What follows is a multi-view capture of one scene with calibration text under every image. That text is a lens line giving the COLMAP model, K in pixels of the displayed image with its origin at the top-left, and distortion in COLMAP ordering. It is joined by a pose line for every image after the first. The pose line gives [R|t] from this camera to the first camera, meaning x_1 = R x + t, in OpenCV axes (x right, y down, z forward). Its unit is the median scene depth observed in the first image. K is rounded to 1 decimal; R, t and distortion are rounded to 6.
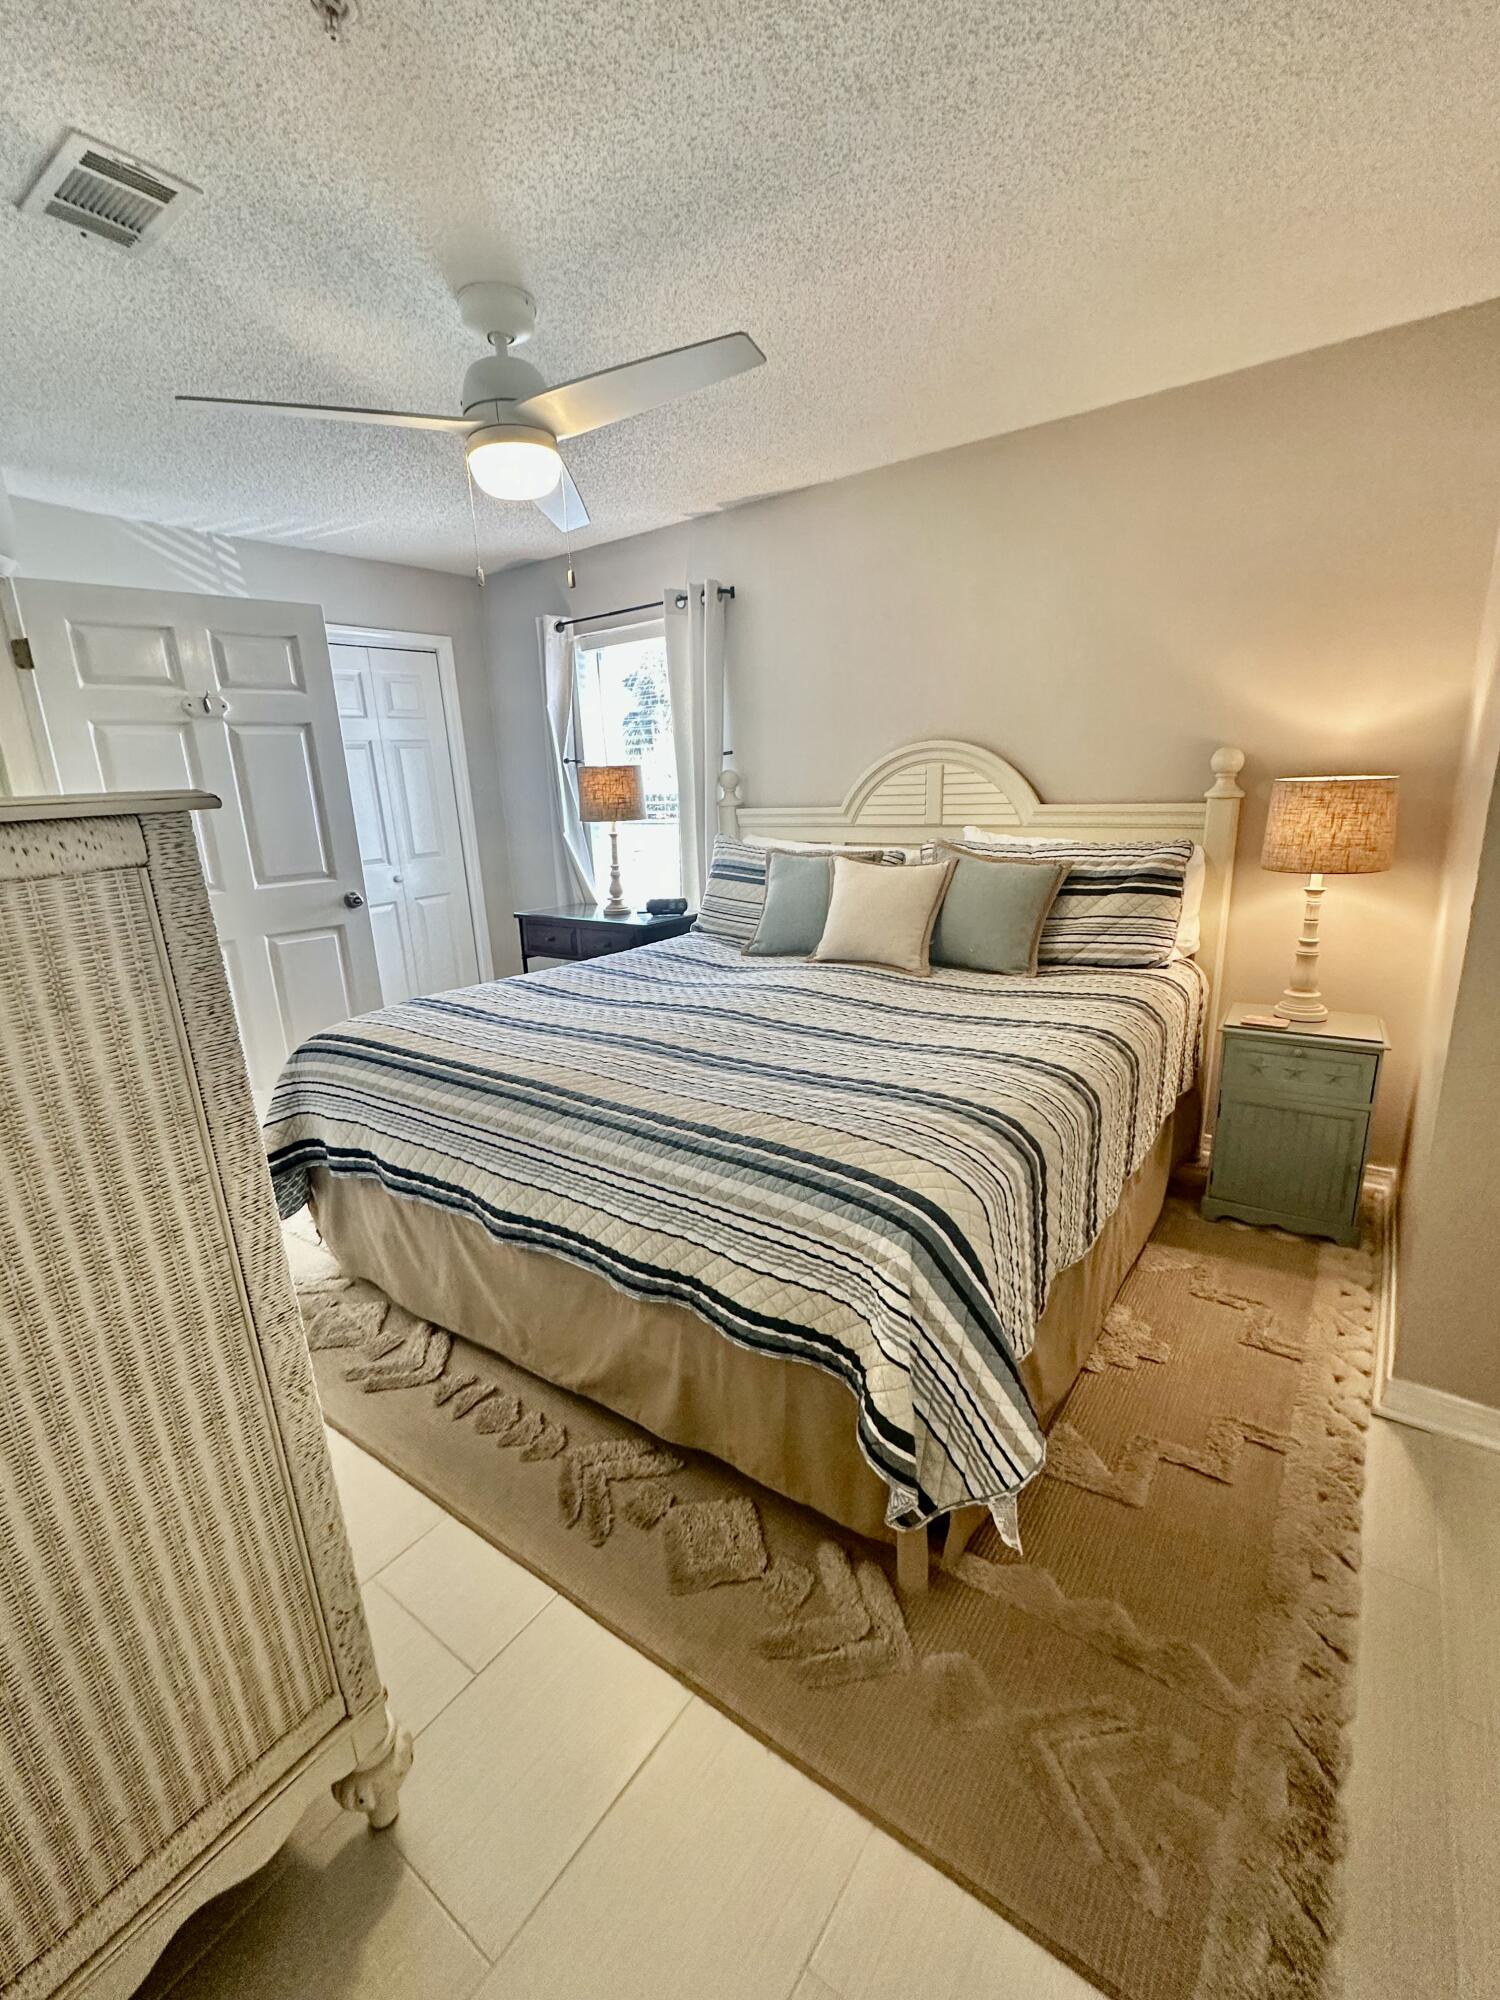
lens RADIAL K [[869.8, 0, 751.7], [0, 869.8, 1002.1], [0, 0, 1]] dist [-0.001427, -0.000131]
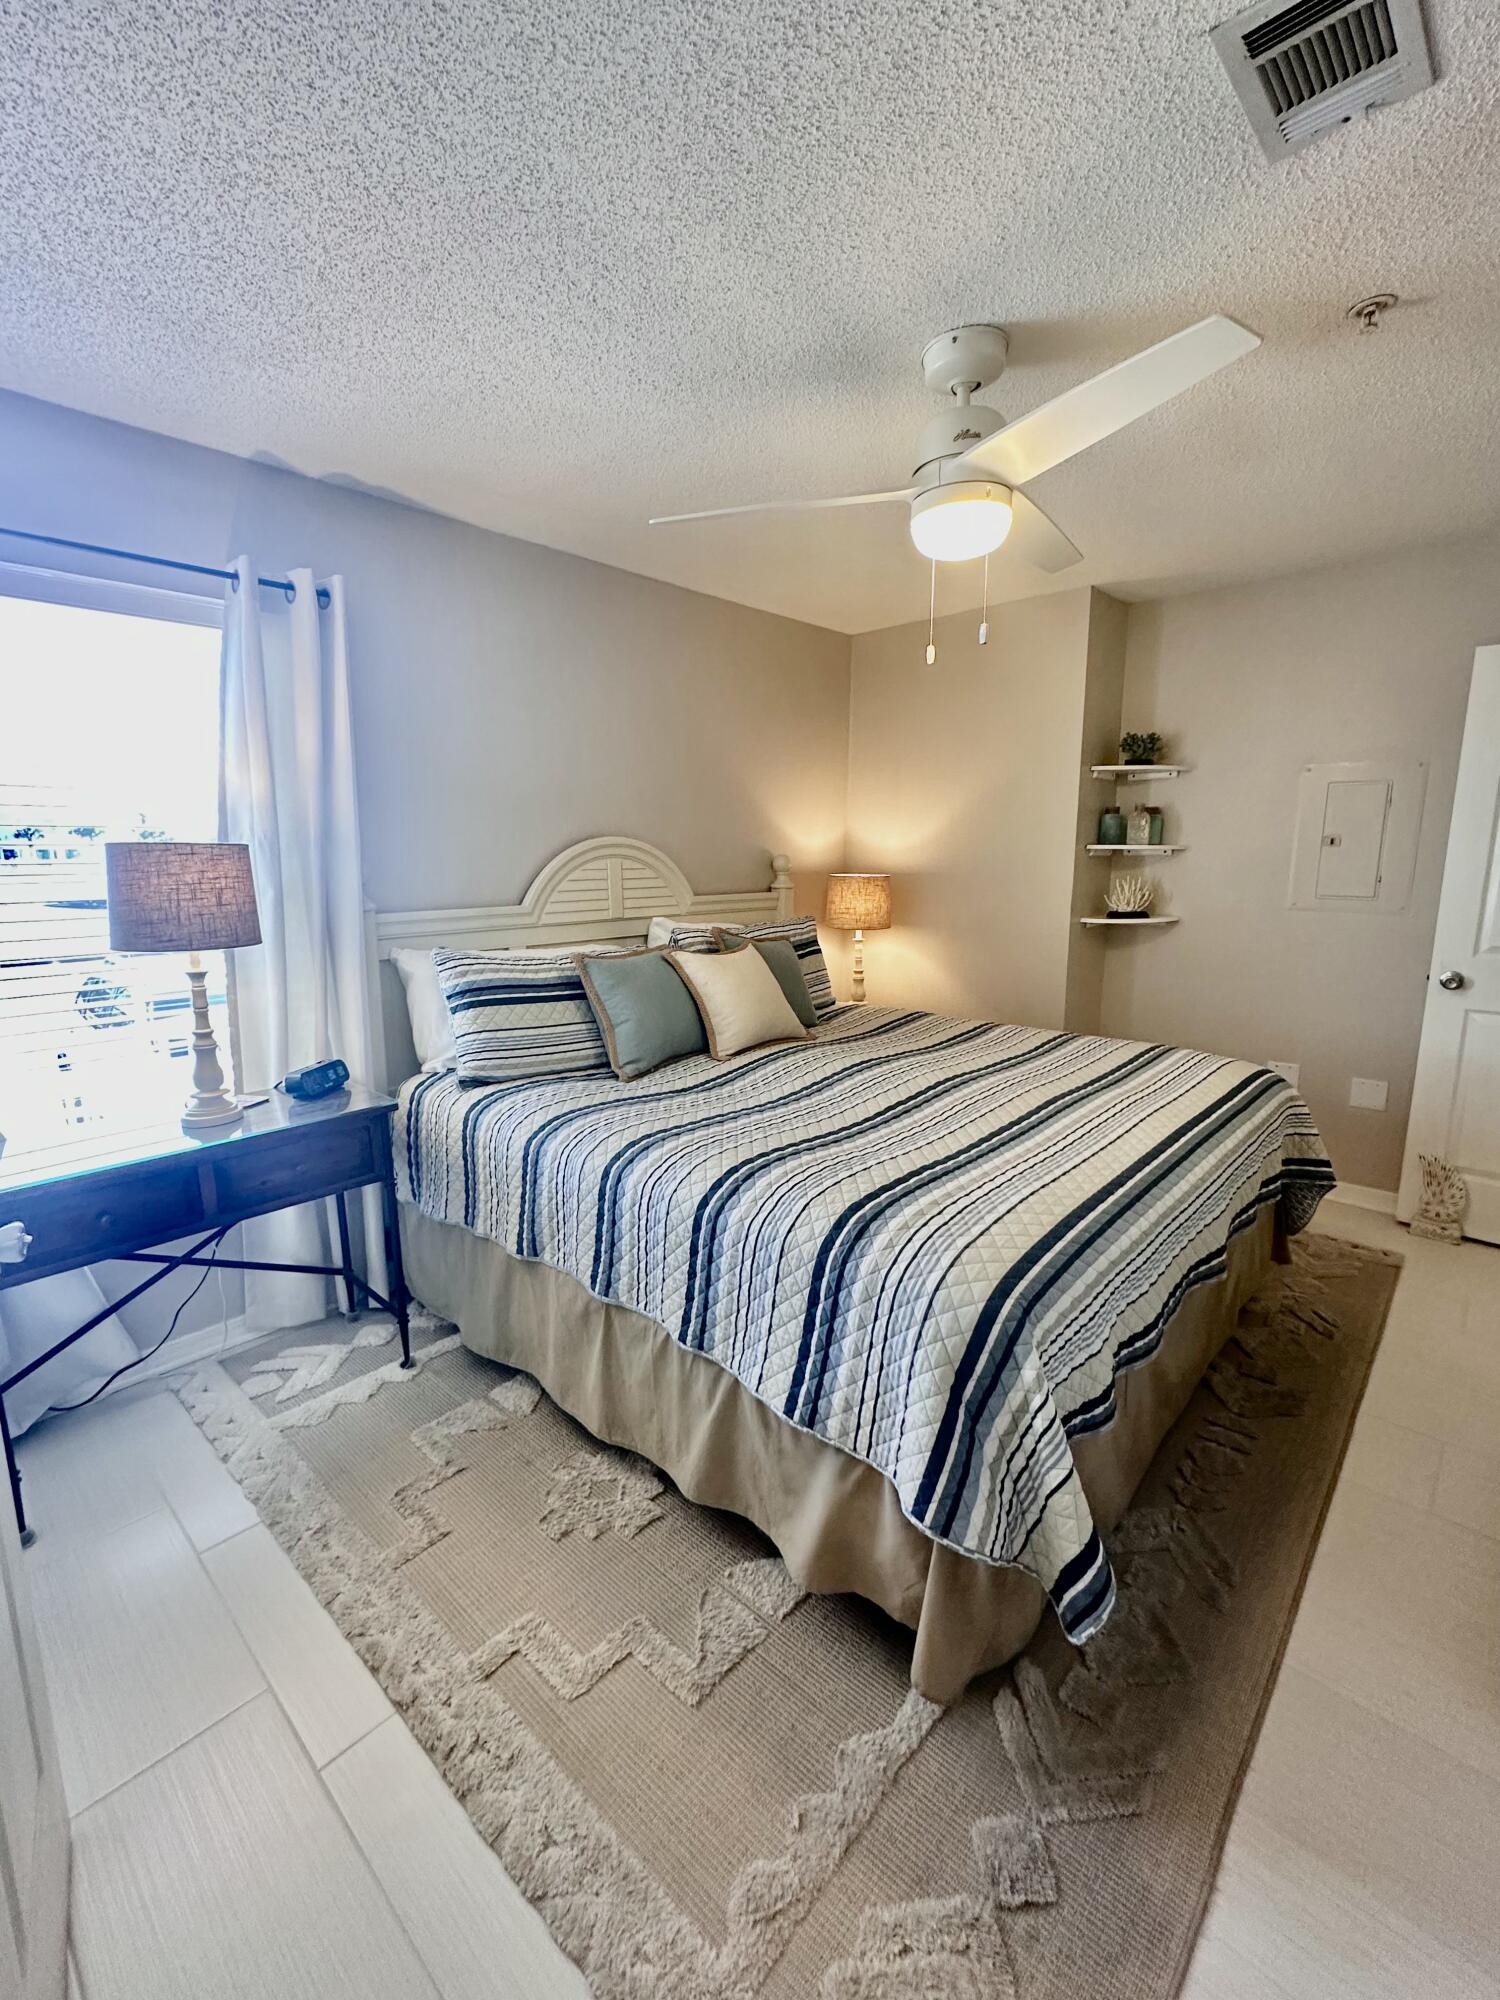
lens RADIAL K [[869.8, 0, 742.9], [0, 869.8, 1004.9], [0, 0, 1]] dist [-0.001427, -0.000131]
pose [[0.098762, -0.141627, 0.984981, -0.791299], [0.245701, 0.962645, 0.113779, -0.189228], [-0.964301, 0.230774, 0.129871, 0.762679]]
